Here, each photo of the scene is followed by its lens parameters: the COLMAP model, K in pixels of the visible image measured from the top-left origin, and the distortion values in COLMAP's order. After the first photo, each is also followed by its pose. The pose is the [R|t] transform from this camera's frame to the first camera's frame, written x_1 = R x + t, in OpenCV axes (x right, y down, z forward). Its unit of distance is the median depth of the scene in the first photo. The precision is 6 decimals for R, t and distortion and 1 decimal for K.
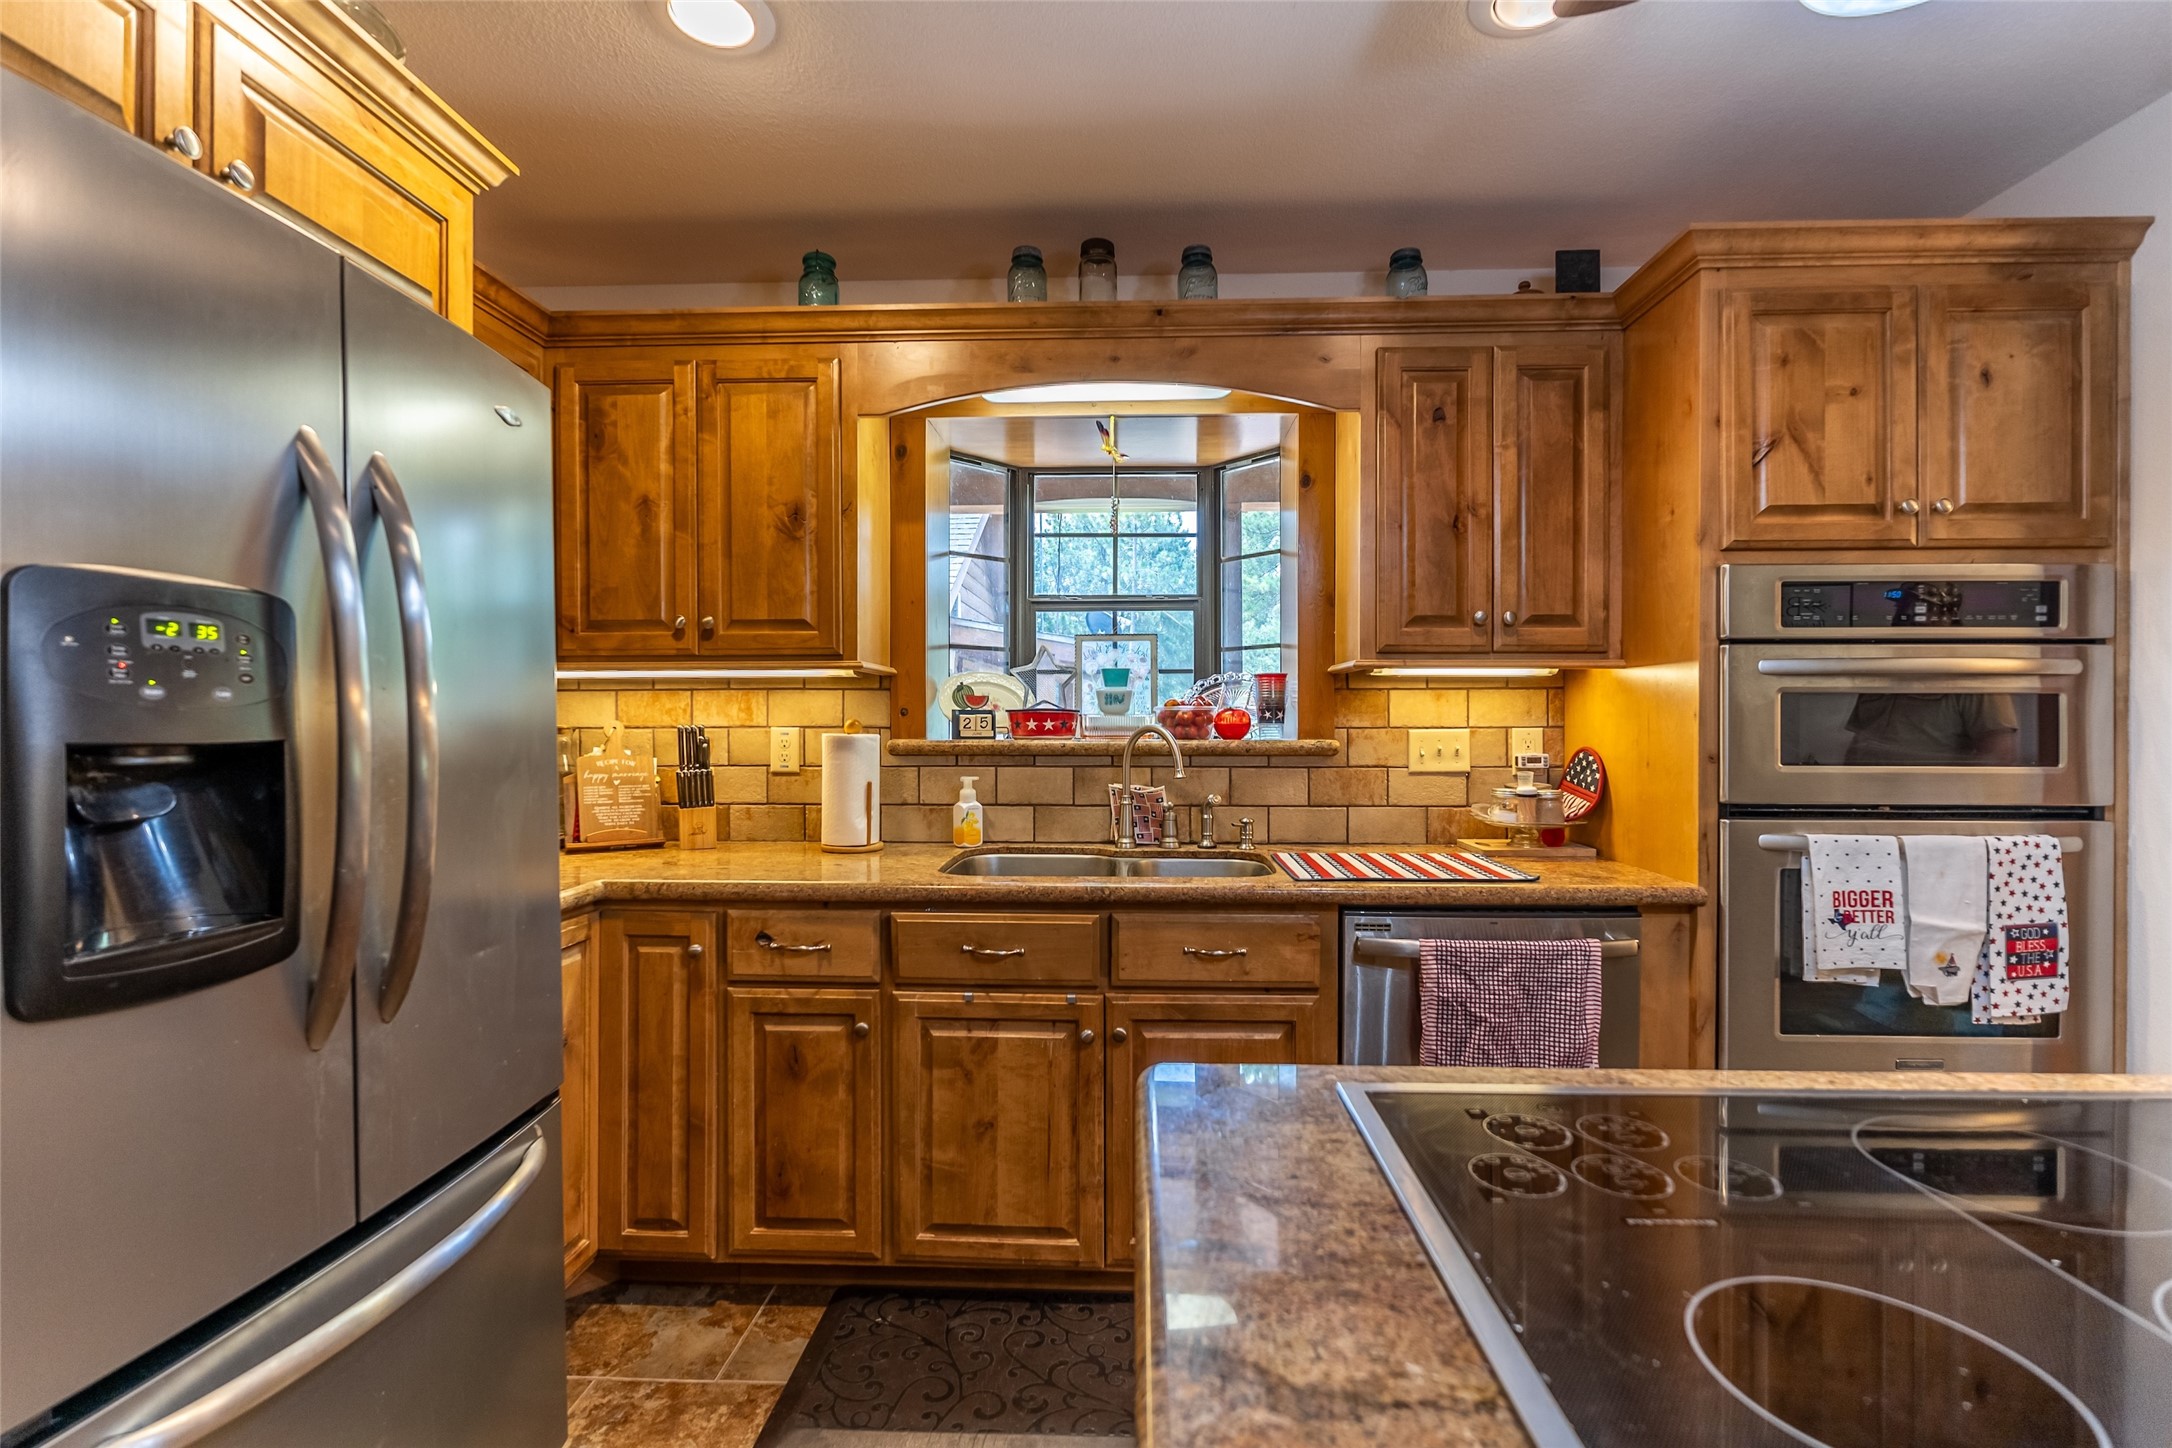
lens RADIAL K [[974.7, 0, 1086.0], [0, 974.7, 724.0], [0, 0, 1]] dist [0.001291, 0.000273]
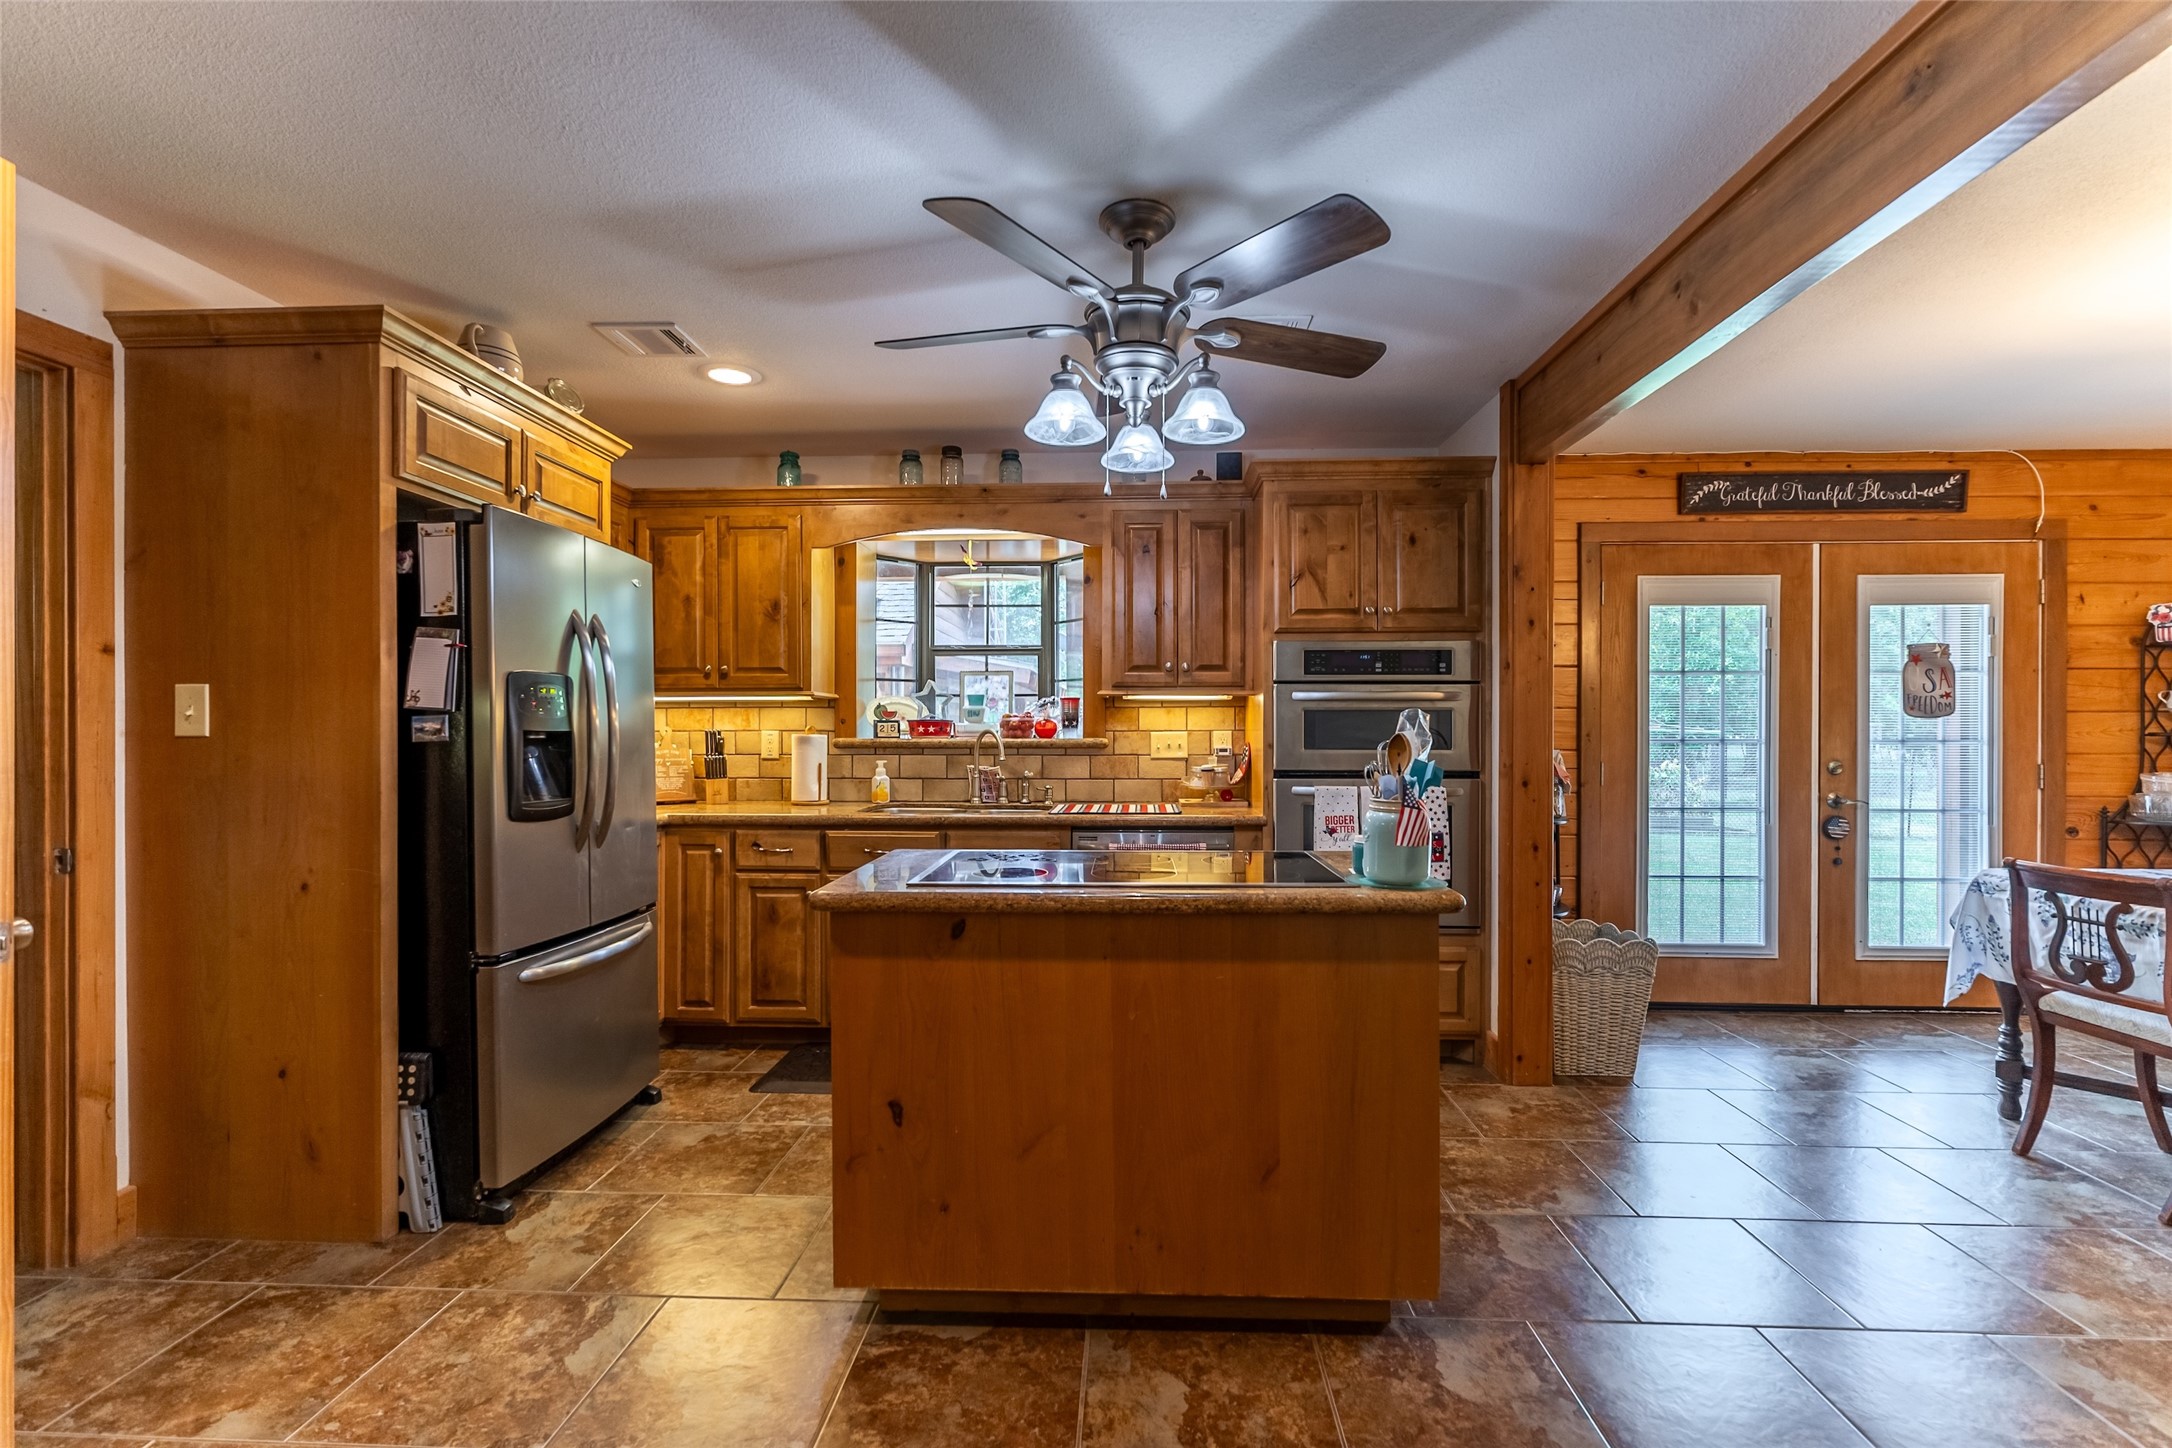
lens RADIAL K [[989.6, 0, 1085.7], [0, 989.6, 732.3], [0, 0, 1]] dist [-0.000318, -0.000013]
pose [[0.999988, -0.000572, -0.004795, 0.256676], [0.000551, 0.999991, -0.004289, 0.014896], [0.004798, 0.004286, 0.999979, -0.737603]]
